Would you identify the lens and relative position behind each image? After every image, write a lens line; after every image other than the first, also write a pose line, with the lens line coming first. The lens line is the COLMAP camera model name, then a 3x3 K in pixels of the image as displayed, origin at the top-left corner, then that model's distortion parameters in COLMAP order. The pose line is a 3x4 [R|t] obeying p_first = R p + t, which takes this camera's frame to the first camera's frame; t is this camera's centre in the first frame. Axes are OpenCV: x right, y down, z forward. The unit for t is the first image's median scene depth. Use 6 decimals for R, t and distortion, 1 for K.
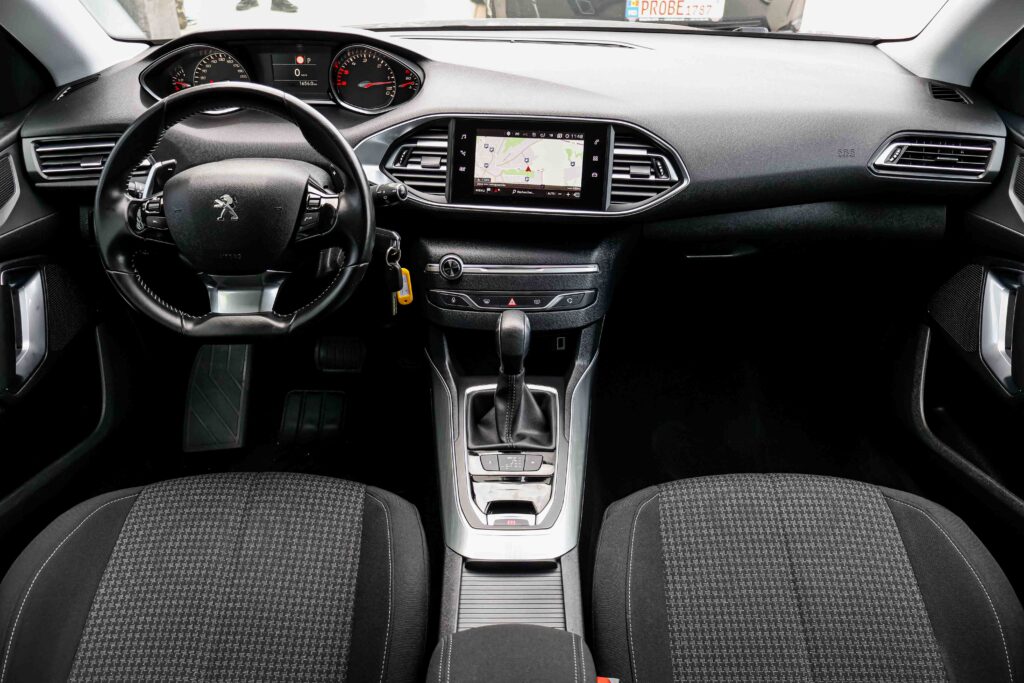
lens RADIAL K [[848.9, 0, 512.0], [0, 848.9, 341.5], [0, 0, 1]] dist [0.002743, -0.011371]
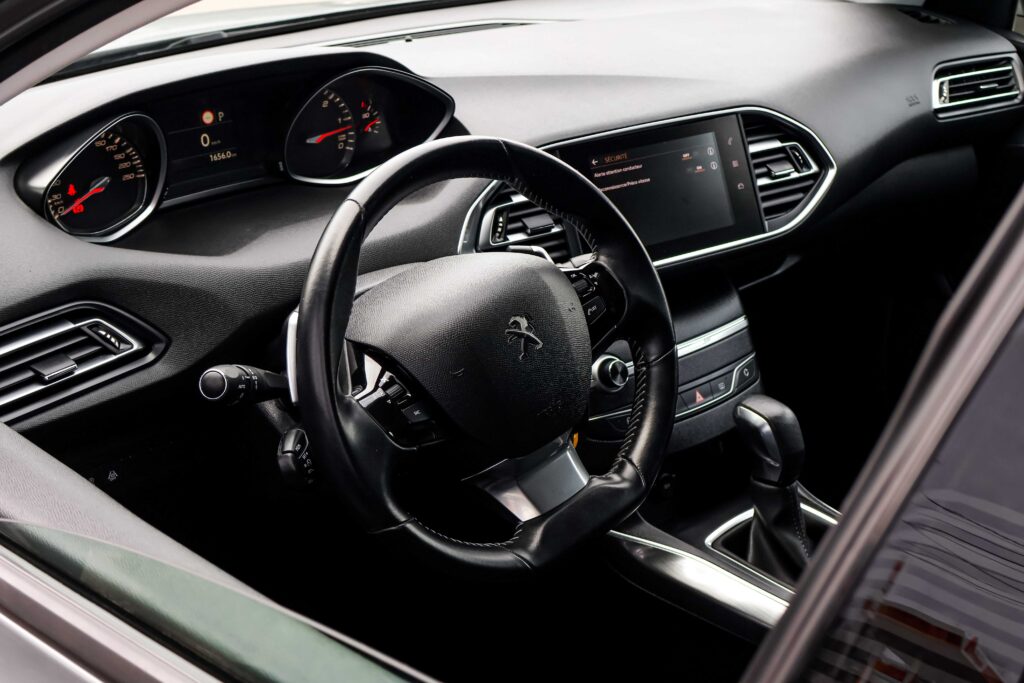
lens RADIAL K [[1629.4, 0, 512.0], [0, 1629.4, 341.5], [0, 0, 1]] dist [0.009579, 0.141753]
pose [[0.698848, -0.260881, 0.665998, -0.956035], [0.356203, 0.934376, -0.007764, -0.132060], [-0.620267, 0.242657, 0.745913, 0.140899]]
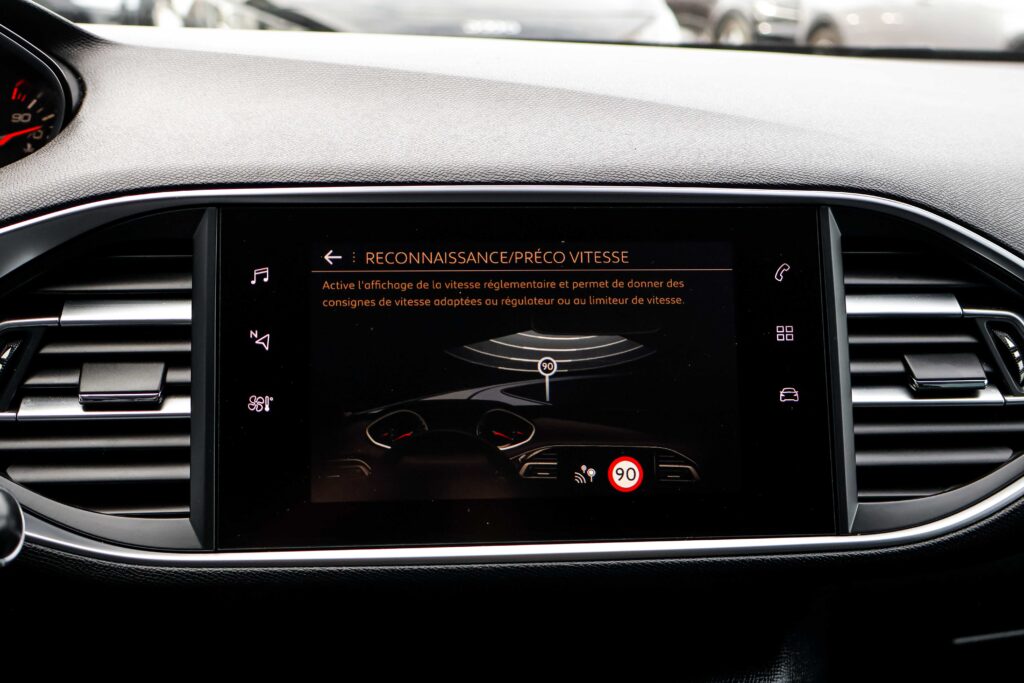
lens RADIAL K [[1380.6, 0, 545.1], [0, 1380.6, 340.3], [0, 0, 1]] dist [-0.008248, -0.013635]
pose [[0.969145, -0.043624, 0.242599, -0.074873], [0.106594, 0.961599, -0.252912, -0.112584], [-0.222250, 0.270968, 0.936580, 0.609740]]
